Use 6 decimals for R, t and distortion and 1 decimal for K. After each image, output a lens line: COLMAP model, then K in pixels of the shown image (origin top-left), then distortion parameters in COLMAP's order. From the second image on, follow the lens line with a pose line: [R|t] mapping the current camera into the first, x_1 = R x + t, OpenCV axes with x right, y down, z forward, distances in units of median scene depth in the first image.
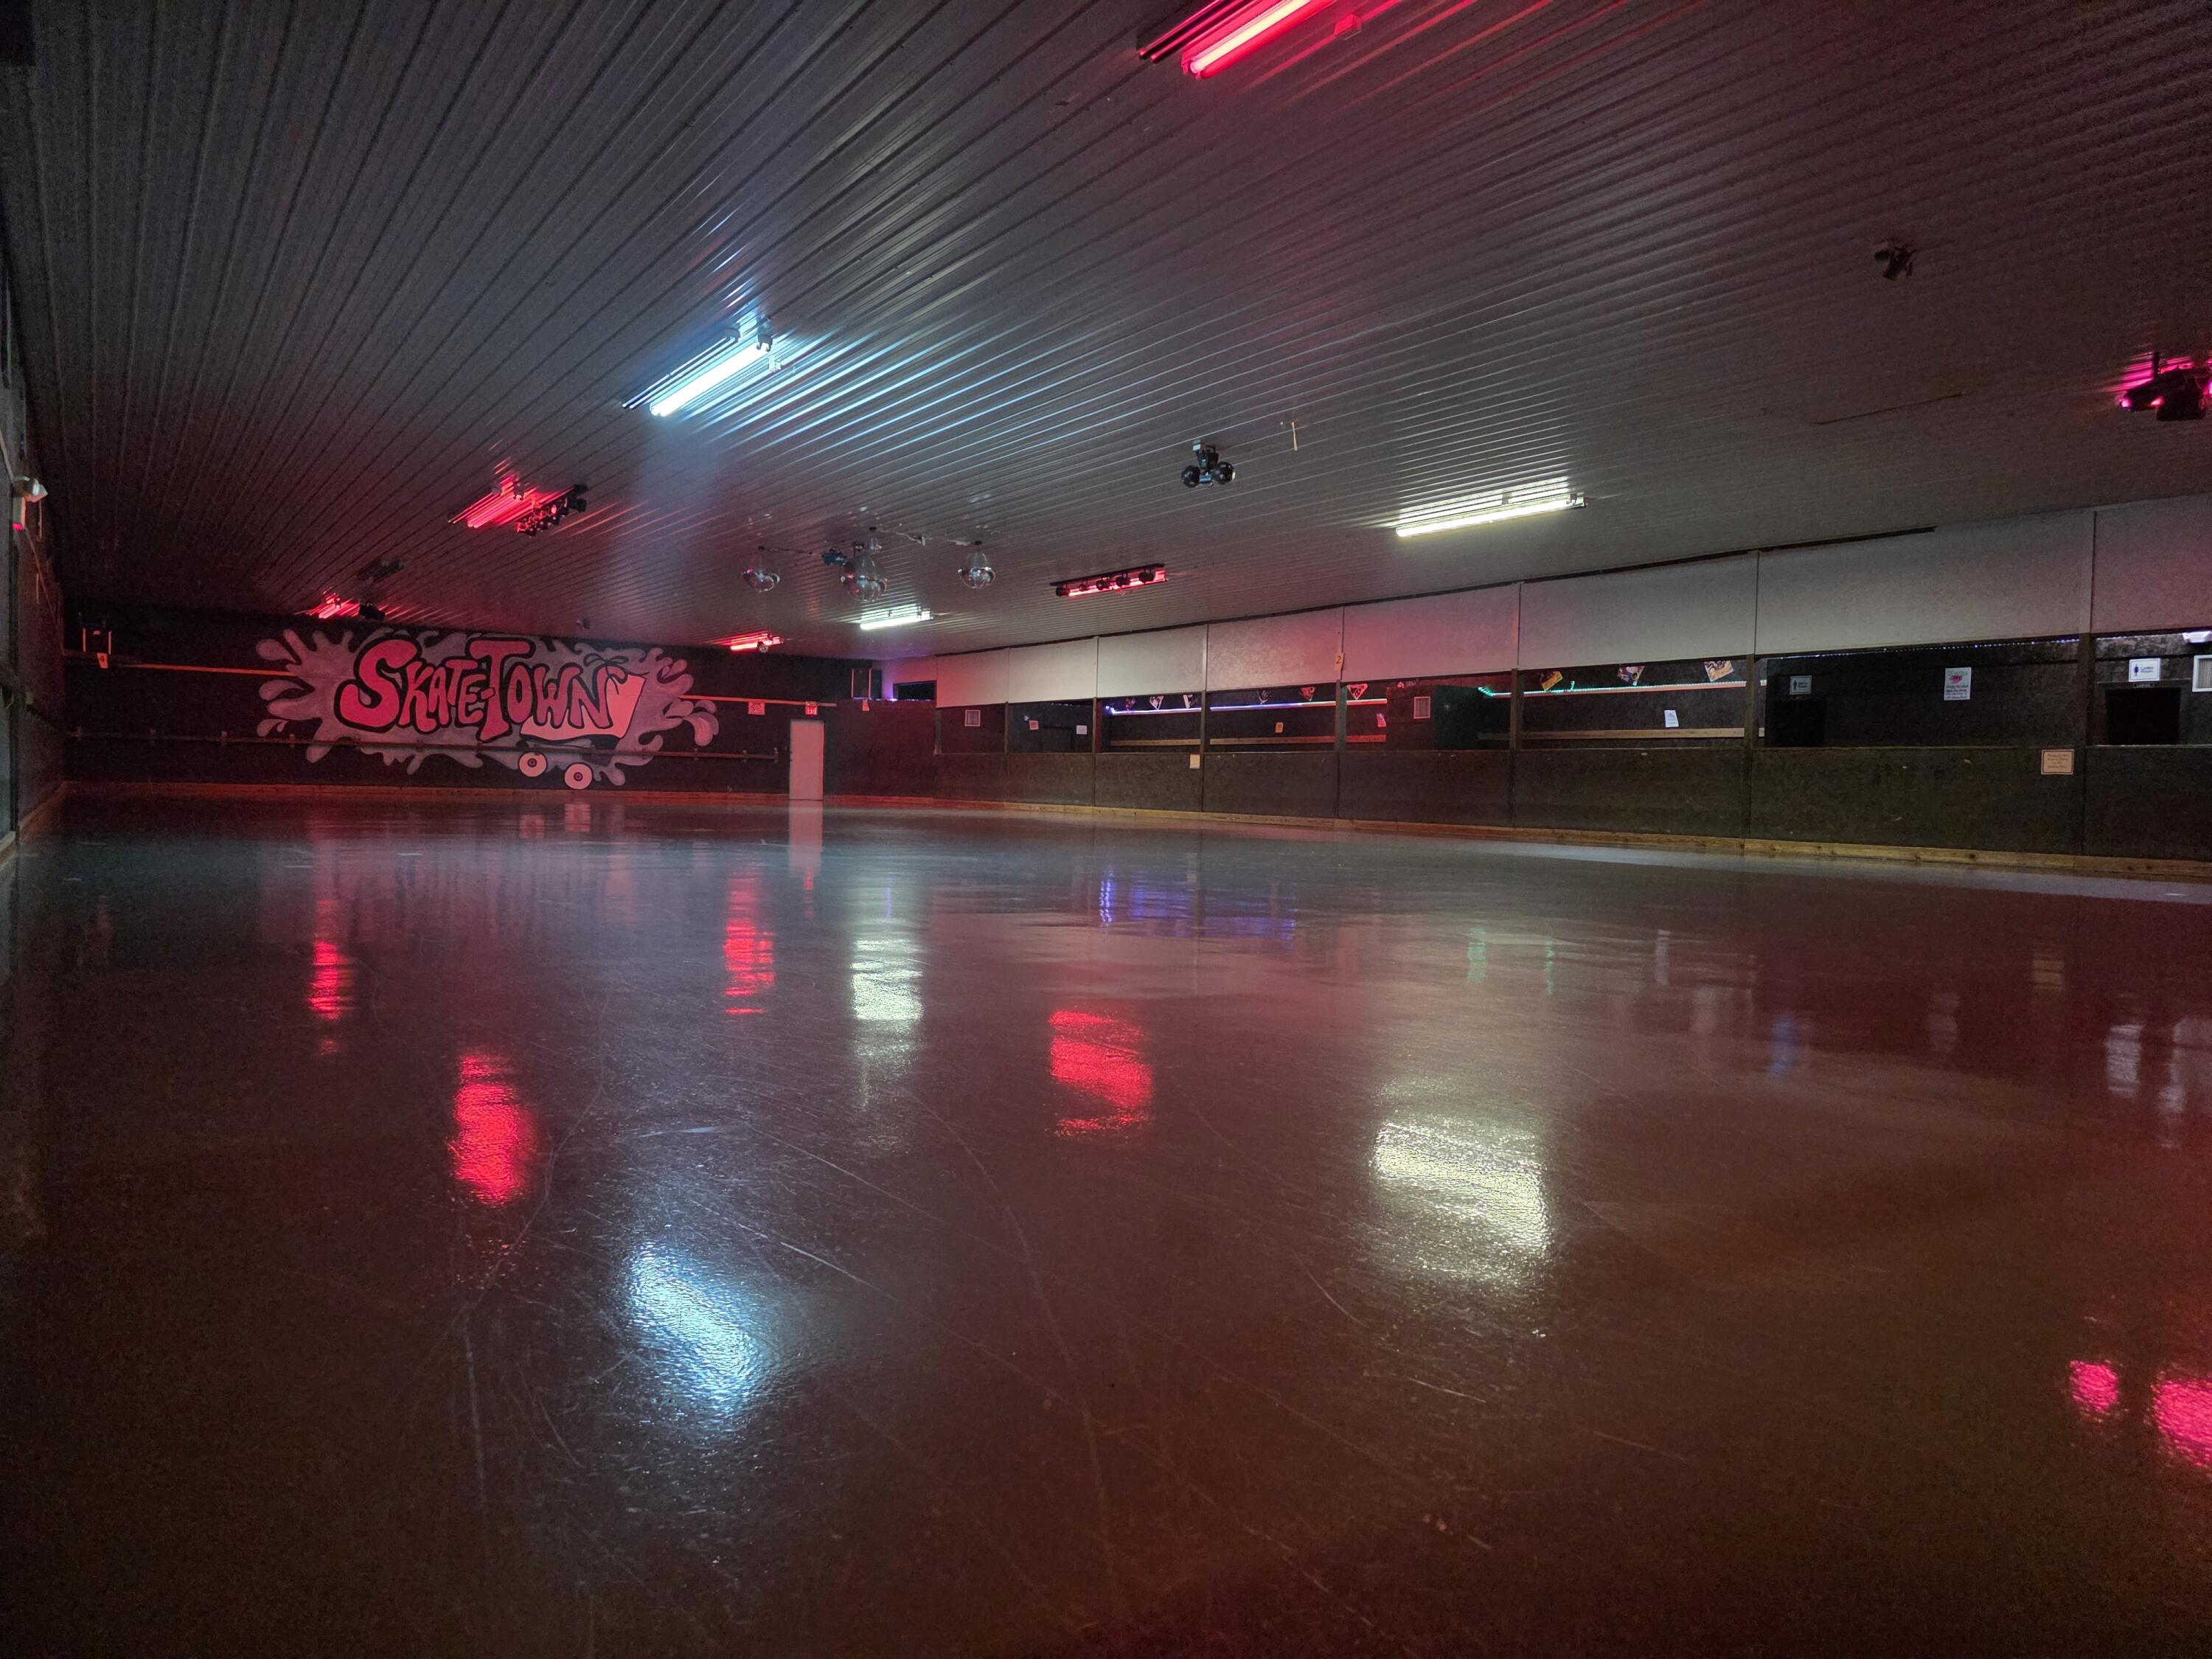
lens RADIAL K [[1482.1, 0, 1116.2], [0, 1482.1, 824.3], [0, 0, 1]] dist [0.069905, -0.058008]
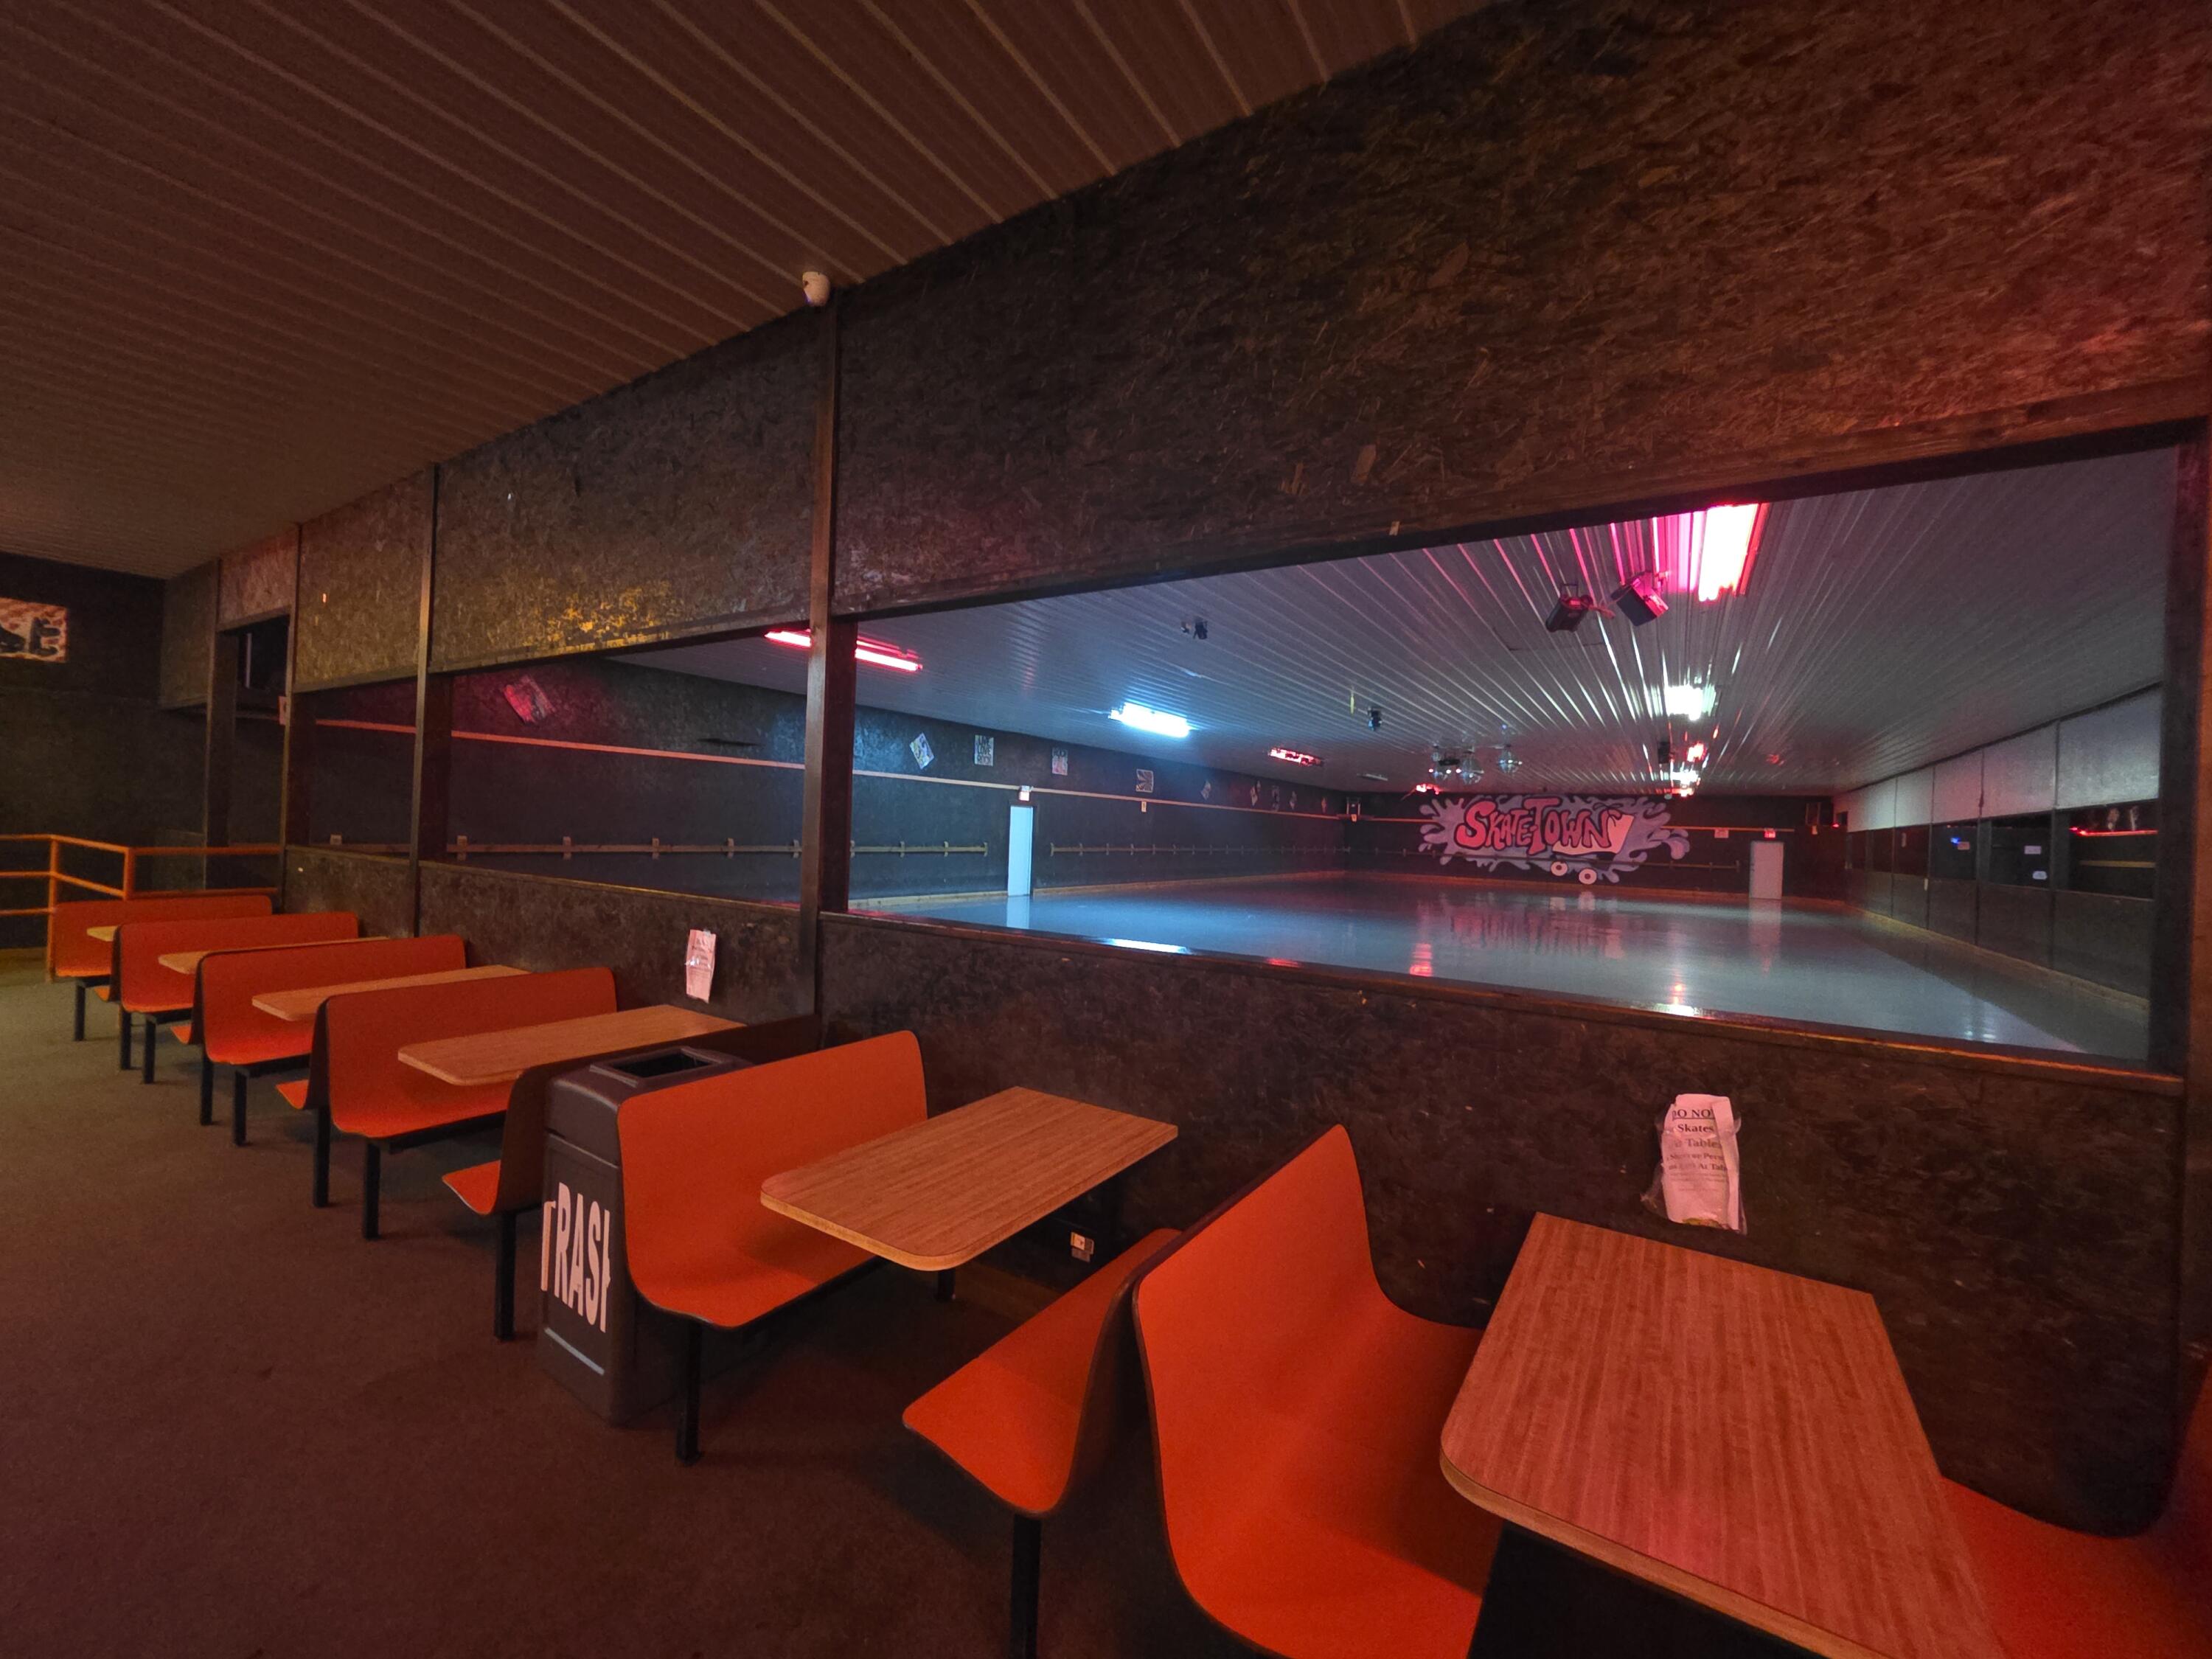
lens RADIAL K [[886.1, 0, 1109.4], [0, 886.1, 830.4], [0, 0, 1]] dist [-0.000757, -0.000094]
pose [[0.393885, -0.009466, -0.919111, 0.353650], [-0.053258, 0.998032, -0.033102, -0.022724], [0.917616, 0.061989, 0.392605, 0.121152]]
